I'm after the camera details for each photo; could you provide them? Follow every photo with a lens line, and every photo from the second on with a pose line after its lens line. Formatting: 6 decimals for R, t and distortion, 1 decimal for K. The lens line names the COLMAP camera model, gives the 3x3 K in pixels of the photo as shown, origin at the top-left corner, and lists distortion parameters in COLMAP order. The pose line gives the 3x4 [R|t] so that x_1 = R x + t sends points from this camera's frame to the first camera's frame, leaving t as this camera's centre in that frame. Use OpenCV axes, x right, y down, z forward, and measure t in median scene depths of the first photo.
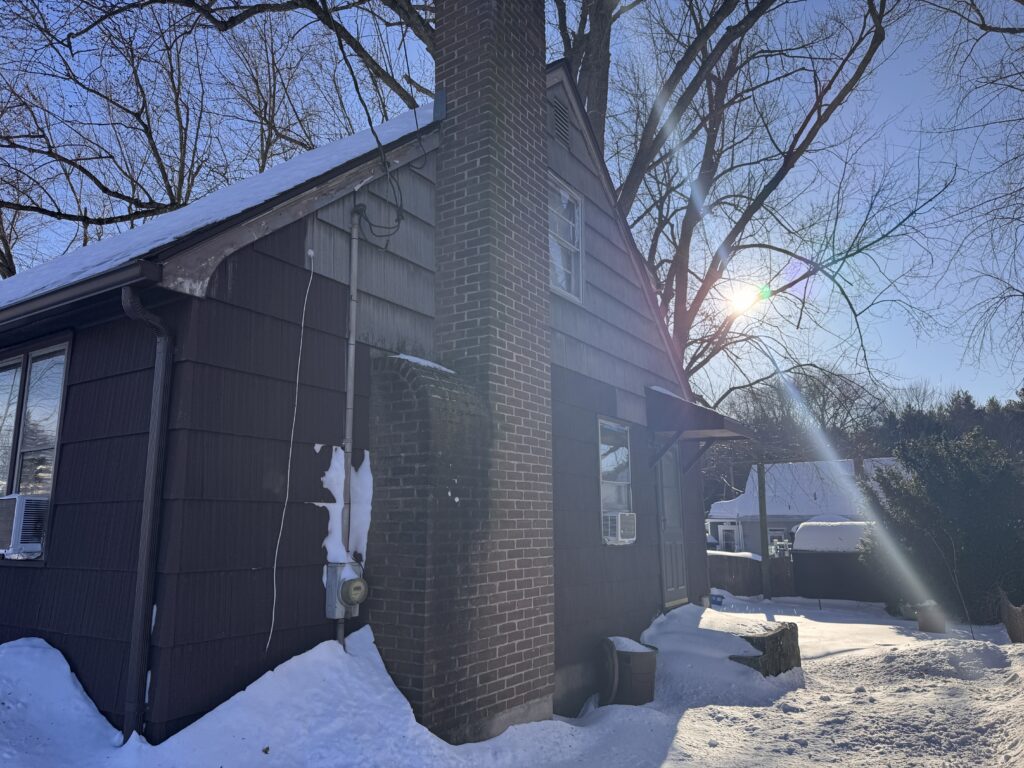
lens RADIAL K [[721.6, 0, 510.0], [0, 721.6, 388.5], [0, 0, 1]] dist [0.029439, -0.016985]
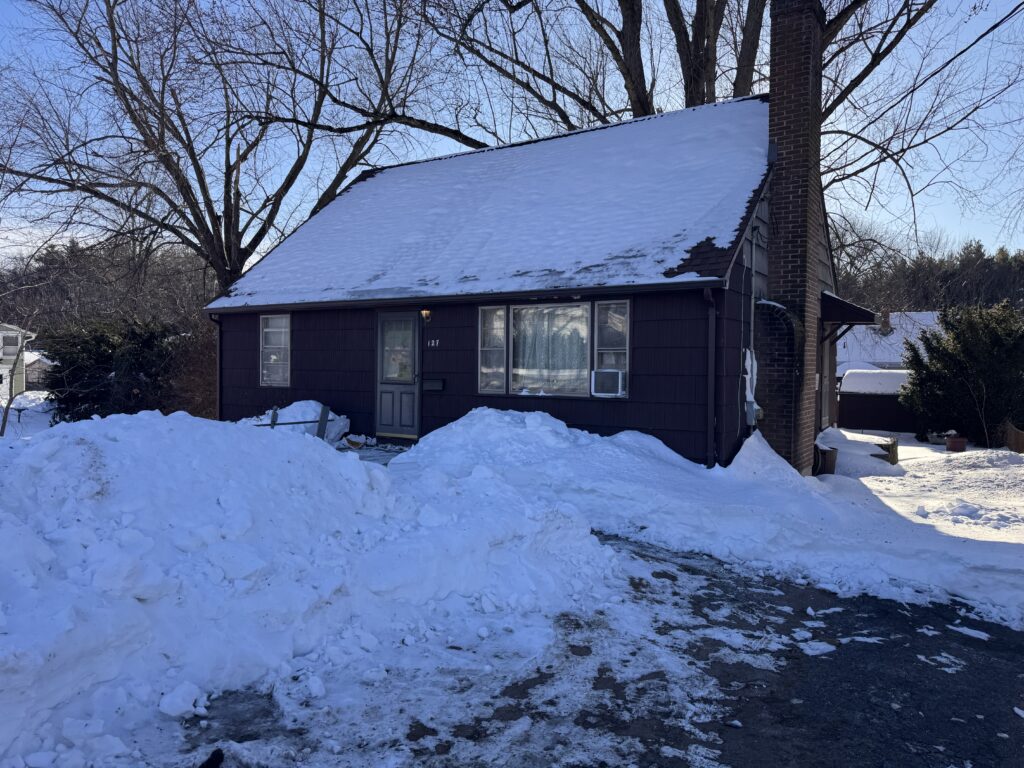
lens RADIAL K [[724.3, 0, 513.1], [0, 724.3, 379.5], [0, 0, 1]] dist [0.004224, -0.003686]
pose [[0.999883, 0.013884, 0.006462, -0.794123], [-0.014933, 0.977525, 0.210292, -0.225343], [-0.003397, -0.210364, 0.977617, -0.923725]]
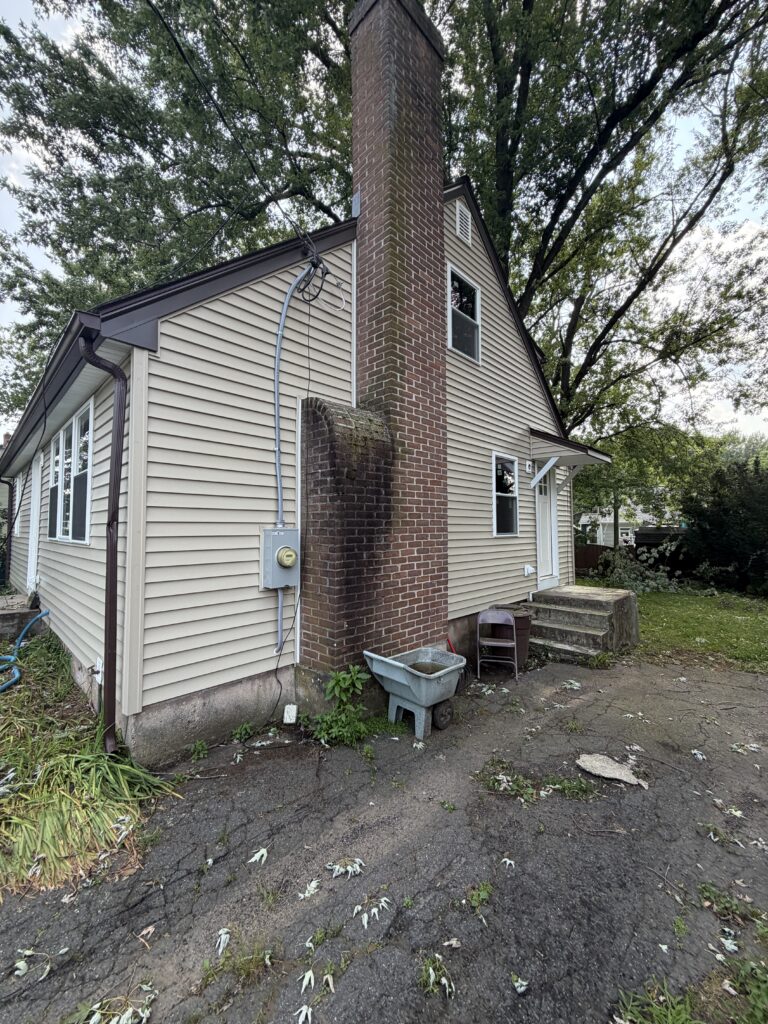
lens RADIAL K [[414.0, 0, 384.6], [0, 414.0, 511.0], [0, 0, 1]] dist [-0.025614, 0.000031]
pose [[0.981677, -0.001003, -0.190548, 0.096178], [0.030434, 0.987975, 0.151590, 0.044534], [0.188105, -0.154612, 0.969903, 0.230242]]
